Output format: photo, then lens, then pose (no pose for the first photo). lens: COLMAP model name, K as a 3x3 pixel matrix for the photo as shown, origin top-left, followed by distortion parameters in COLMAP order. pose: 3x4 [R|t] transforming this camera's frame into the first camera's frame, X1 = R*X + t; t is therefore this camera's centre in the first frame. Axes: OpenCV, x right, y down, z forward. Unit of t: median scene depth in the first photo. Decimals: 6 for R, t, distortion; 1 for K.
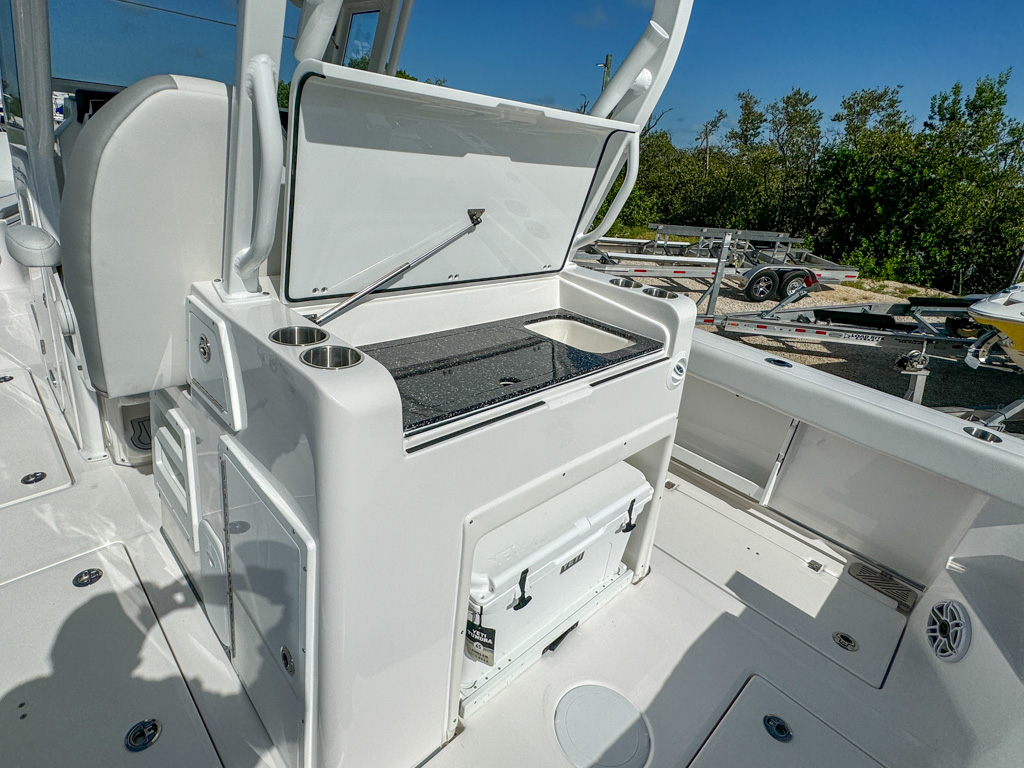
lens RADIAL K [[533.1, 0, 505.7], [0, 533.1, 385.4], [0, 0, 1]] dist [0.006176, -0.000401]
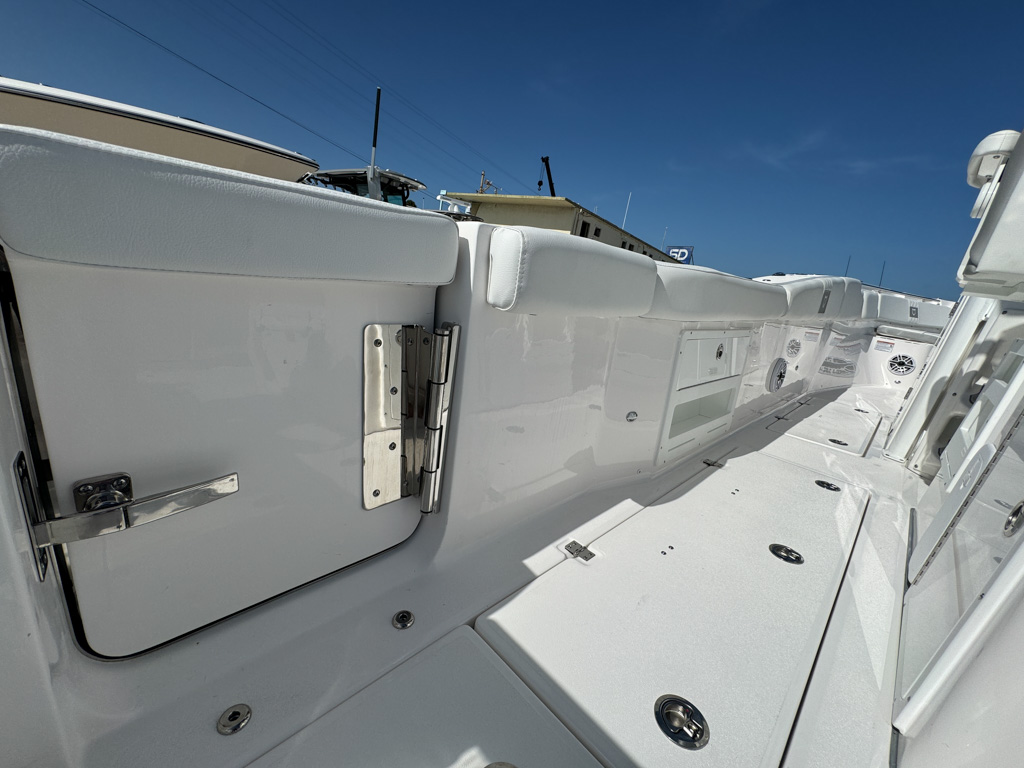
lens RADIAL K [[411.5, 0, 509.5], [0, 411.5, 383.4], [0, 0, 1]] dist [-0.001378, 0.000587]
pose [[0.016450, 0.173669, -0.984667, 0.037802], [-0.550062, 0.823953, 0.136134, 0.361564], [0.834962, 0.539389, 0.109083, 0.173261]]
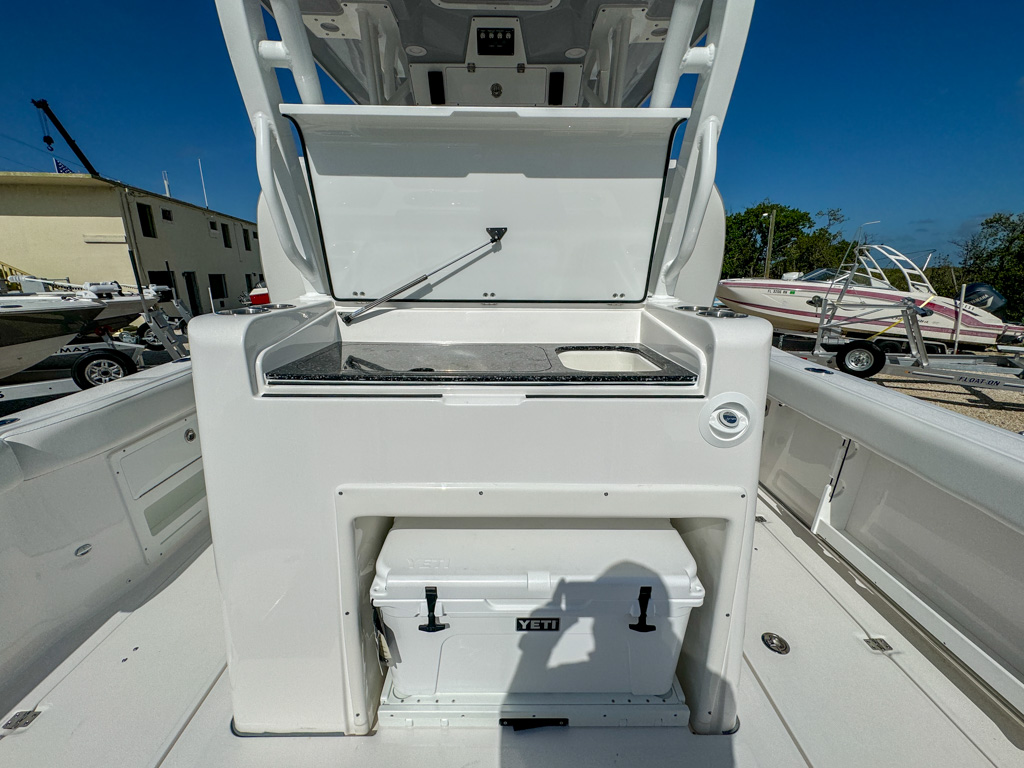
lens RADIAL K [[421.8, 0, 510.0], [0, 421.8, 383.2], [0, 0, 1]] dist [-0.000702, -0.000185]
pose [[0.718854, 0.091115, -0.689165, 0.391896], [-0.219622, 0.970364, -0.100791, 0.034877], [0.659557, 0.223810, 0.717561, 0.327721]]
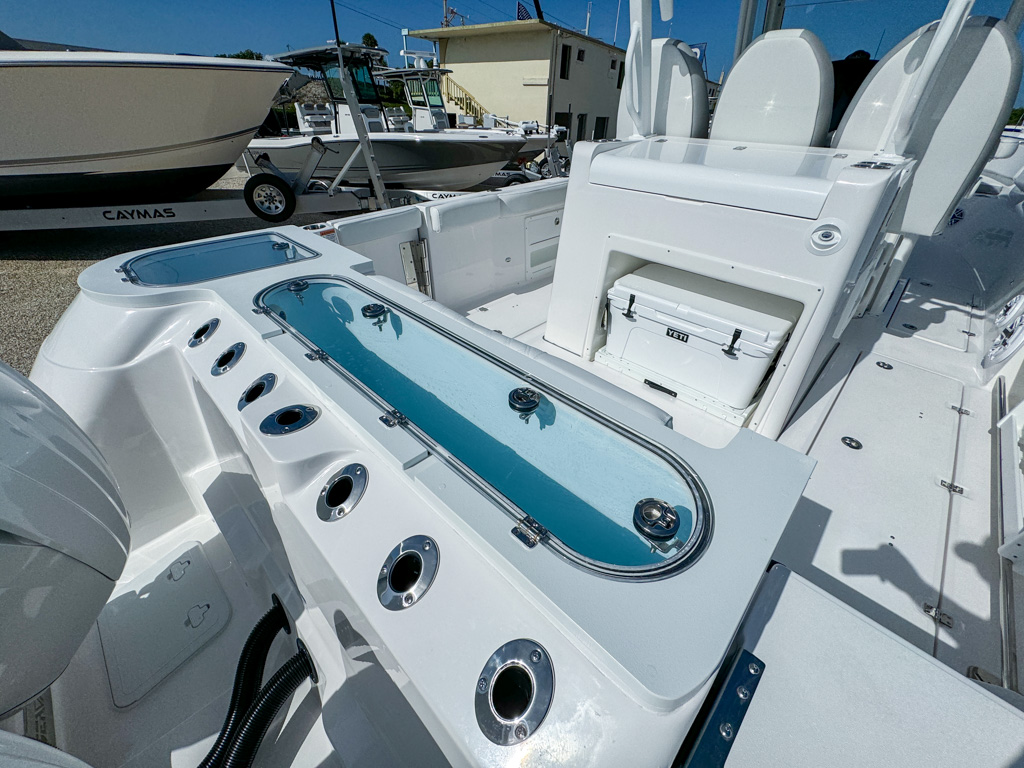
lens RADIAL K [[409.8, 0, 509.6], [0, 409.8, 382.0], [0, 0, 1]] dist [0.000187, 0.000157]
pose [[0.025469, 0.476958, -0.878557, 0.961825], [-0.427041, 0.799811, 0.421828, 0.109498], [0.903873, 0.364436, 0.224051, 0.255320]]
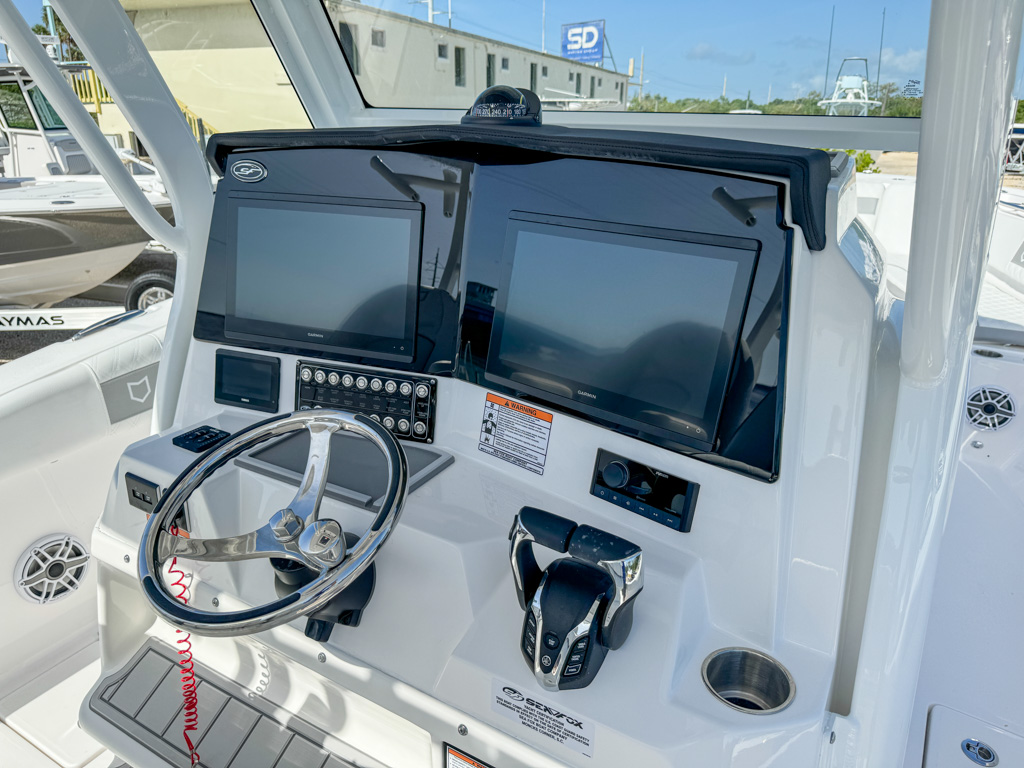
lens RADIAL K [[733.2, 0, 506.6], [0, 733.2, 390.4], [0, 0, 1]] dist [0.006901, -0.012803]
pose [[0.241714, 0.259797, -0.934923, -0.035318], [-0.382335, 0.911047, 0.154314, -0.521005], [0.891849, 0.320154, 0.319542, 1.052068]]
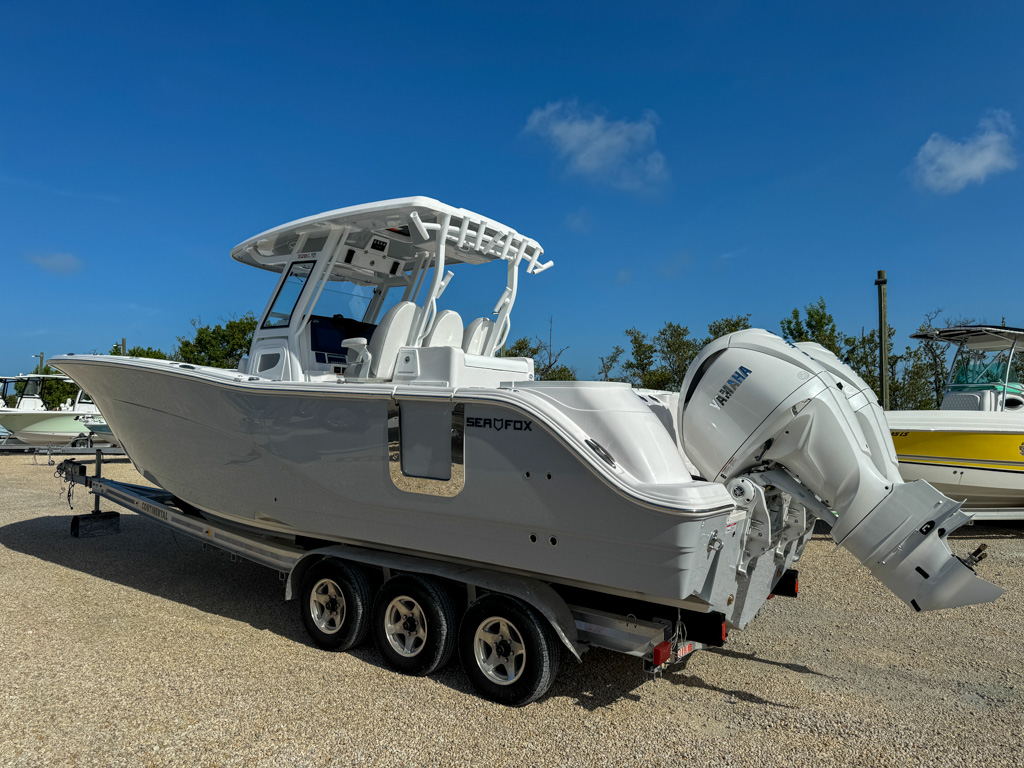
lens RADIAL K [[715.4, 0, 507.1], [0, 715.4, 391.3], [0, 0, 1]] dist [0.100774, -0.127299]
pose [[0.984865, -0.067469, 0.159654, -0.390772], [0.129432, 0.898923, -0.418552, 1.422339], [-0.115277, 0.432881, 0.894050, -2.166682]]
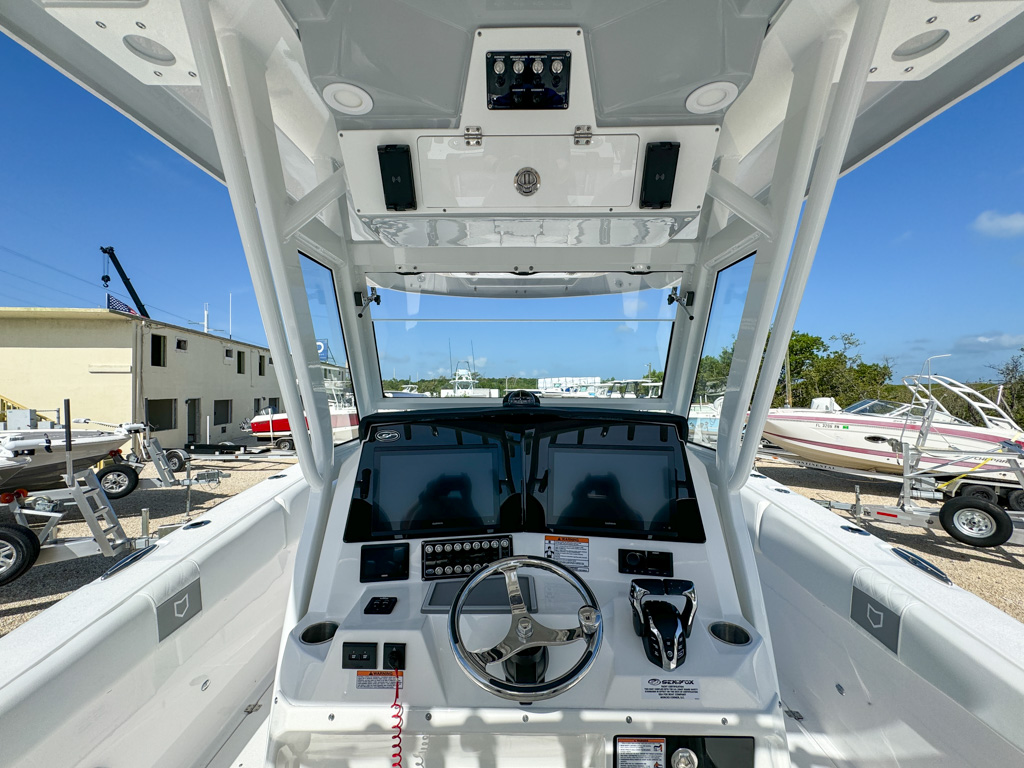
lens RADIAL K [[421.8, 0, 510.0], [0, 421.8, 383.2], [0, 0, 1]] dist [-0.000702, -0.000185]
pose [[0.701413, -0.099542, -0.705770, -0.130040], [-0.225237, 0.908503, -0.351981, -0.396543], [0.676231, 0.405850, 0.614815, 0.686896]]
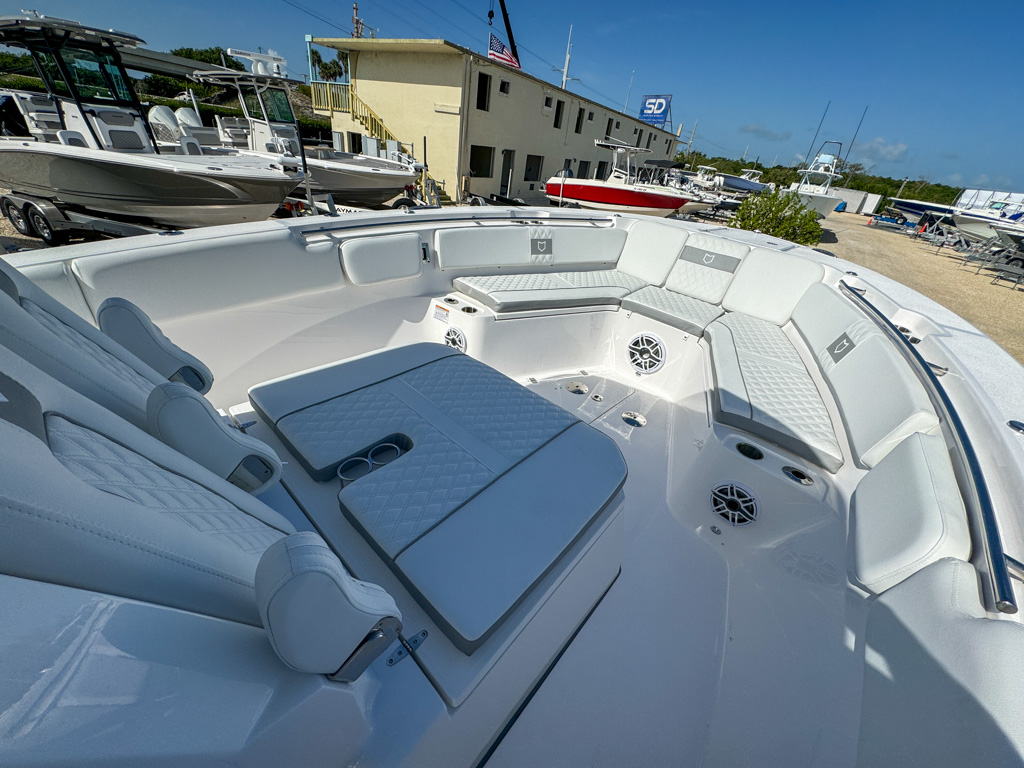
lens RADIAL K [[409.8, 0, 509.6], [0, 409.8, 382.0], [0, 0, 1]] dist [0.000187, 0.000157]
pose [[0.054589, 0.436122, -0.898230, -0.569382], [-0.509237, 0.785950, 0.350657, -0.889122], [0.858893, 0.438270, 0.264993, 1.696573]]
